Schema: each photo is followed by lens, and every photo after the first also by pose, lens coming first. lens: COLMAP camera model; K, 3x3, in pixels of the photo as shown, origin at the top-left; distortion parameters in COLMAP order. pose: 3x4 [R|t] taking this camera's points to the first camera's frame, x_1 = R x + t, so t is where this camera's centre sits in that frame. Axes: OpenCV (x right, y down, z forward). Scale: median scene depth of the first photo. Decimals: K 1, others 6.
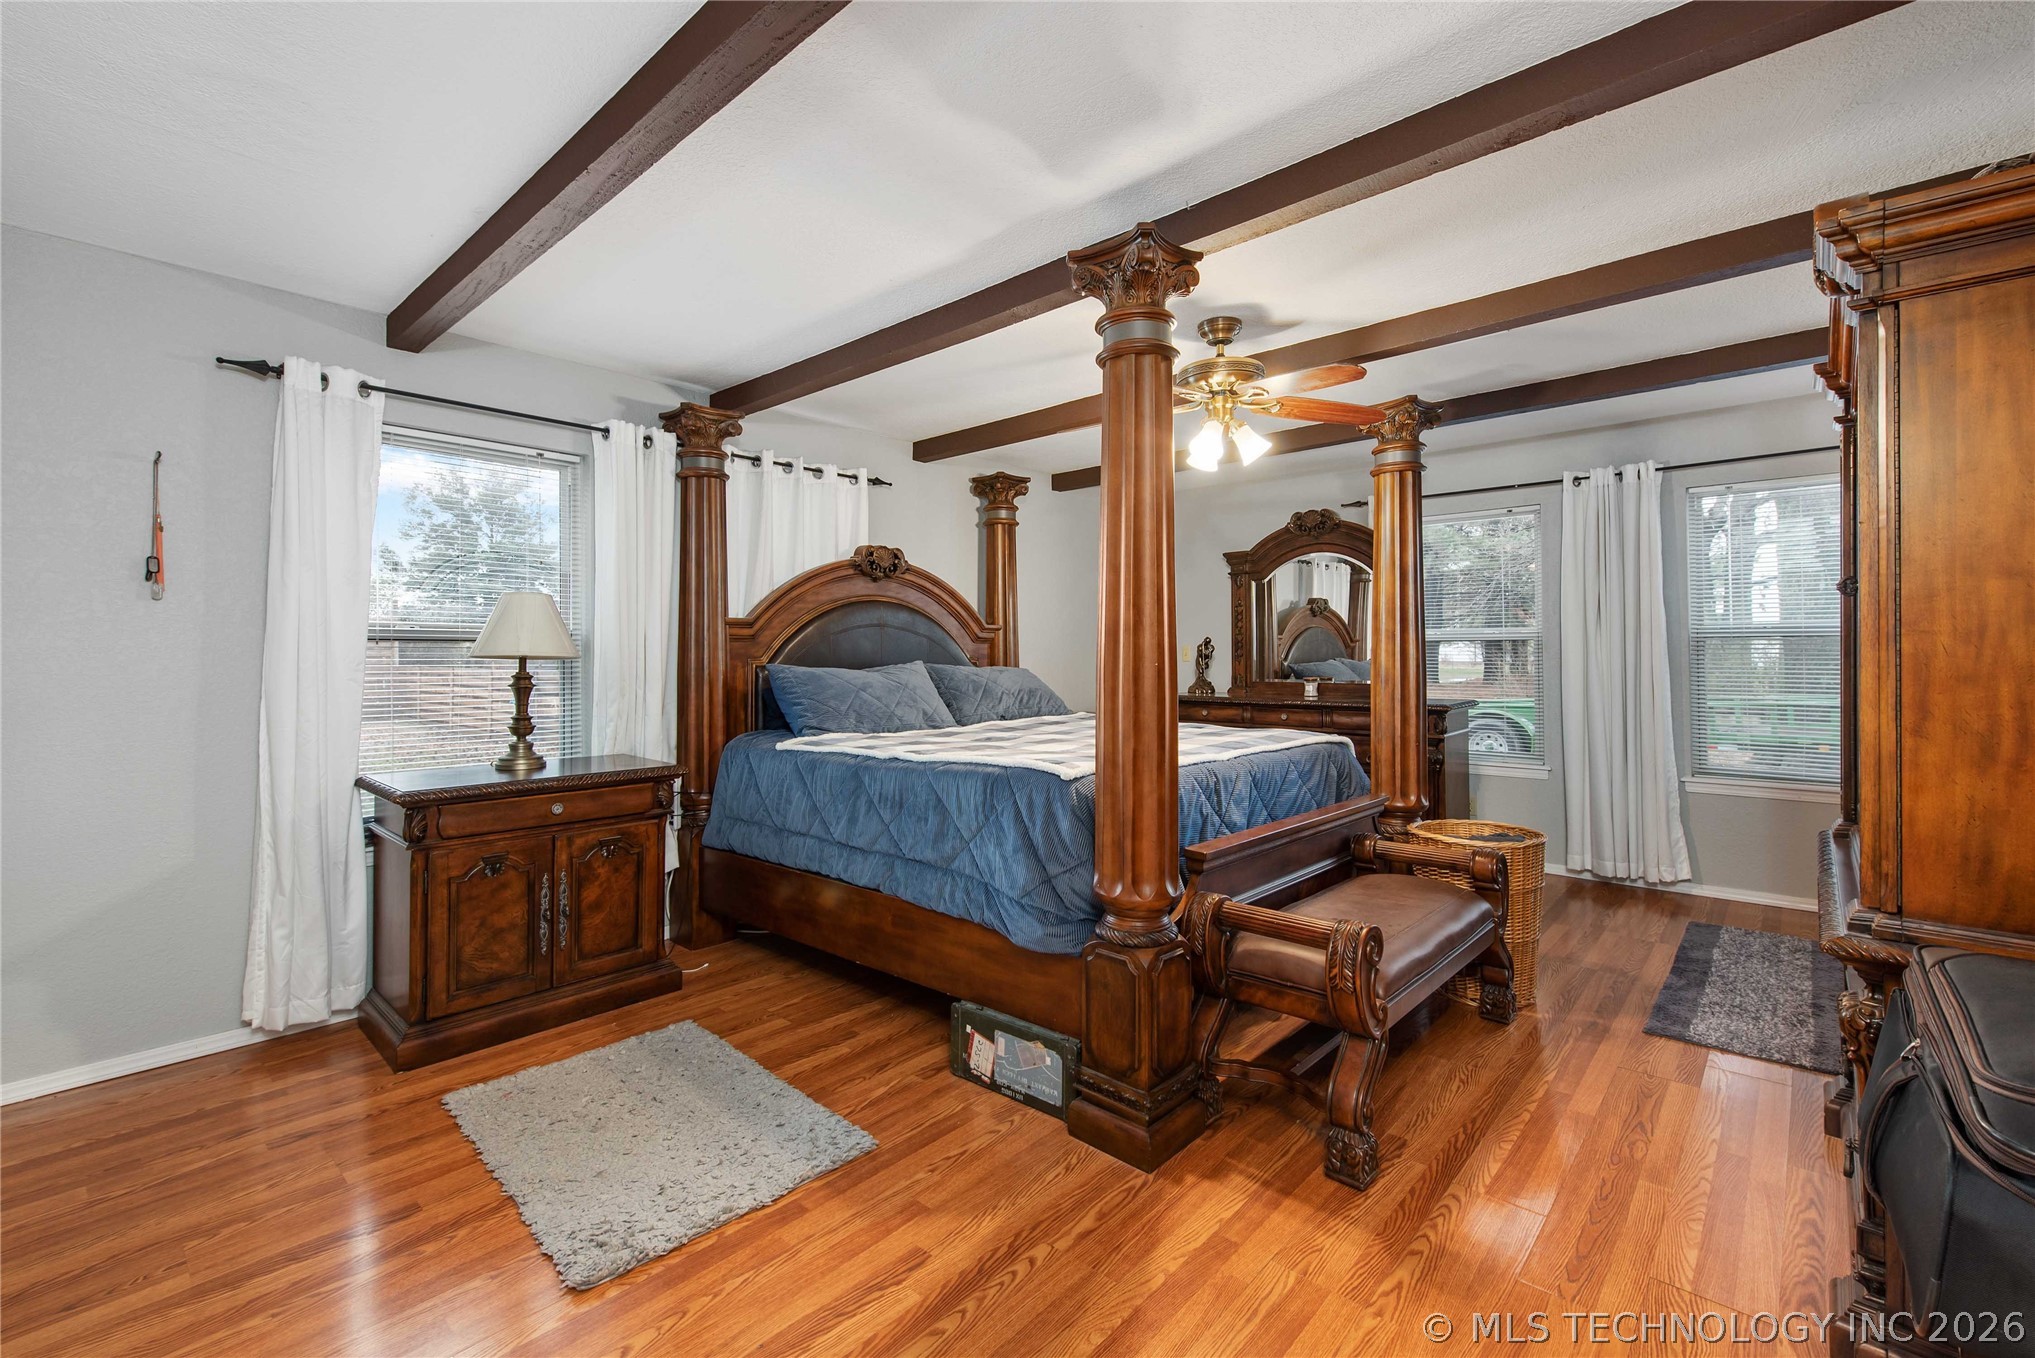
lens RADIAL K [[885.5, 0, 1009.3], [0, 885.5, 662.3], [0, 0, 1]] dist [0.013438, -0.003036]
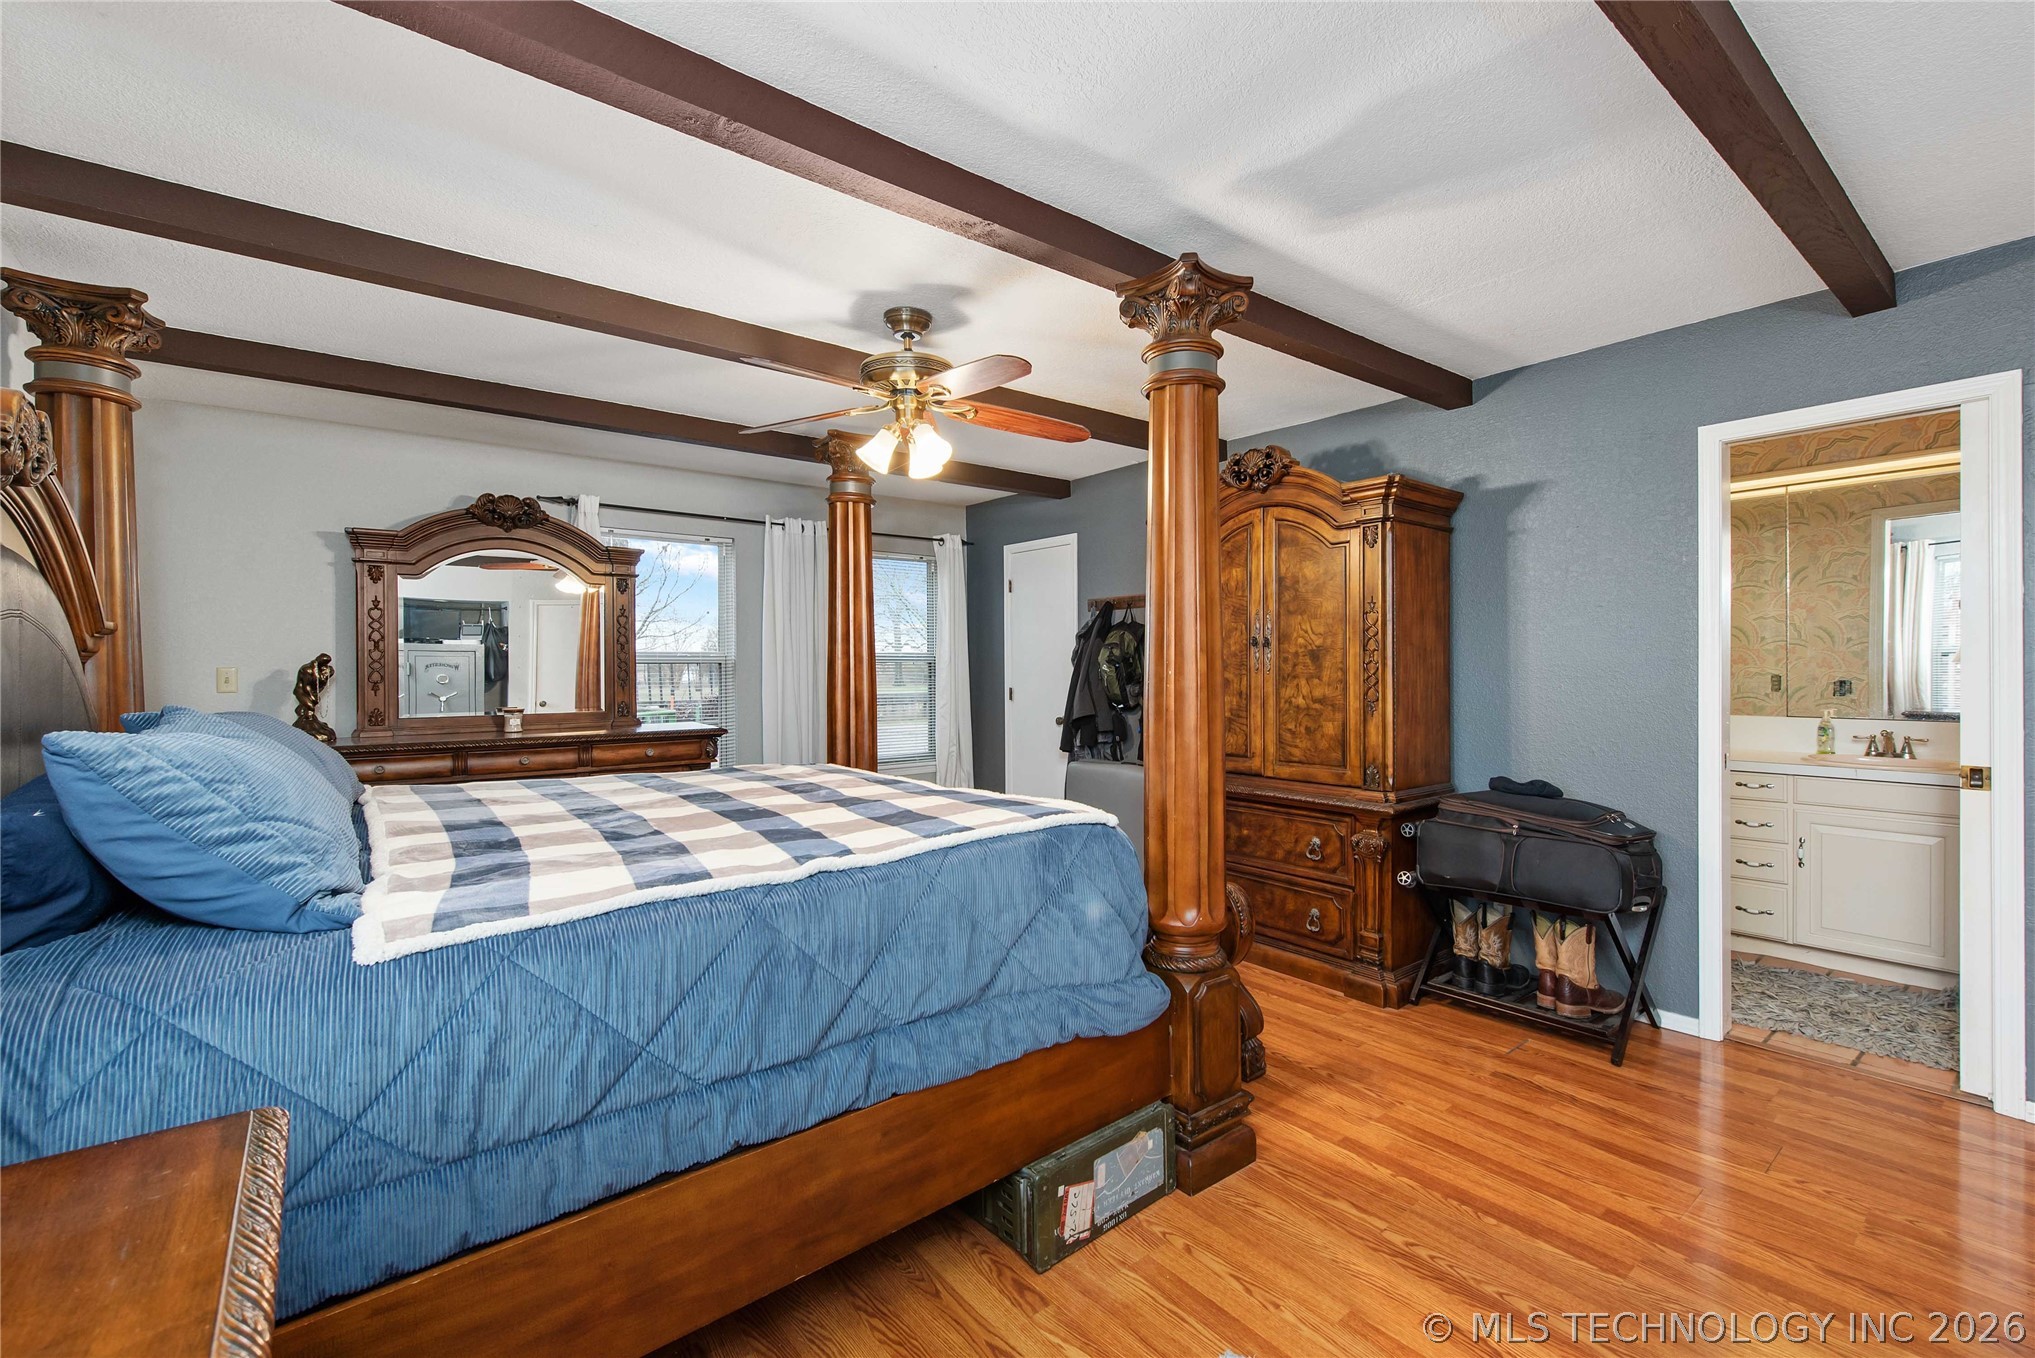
lens RADIAL K [[885.5, 0, 1012.9], [0, 885.5, 678.6], [0, 0, 1]] dist [0.013438, -0.003036]
pose [[0.136677, -0.007578, 0.990587, -0.792434], [0.010941, 0.999921, 0.006140, -0.018986], [-0.990555, 0.009999, 0.136749, 0.946344]]
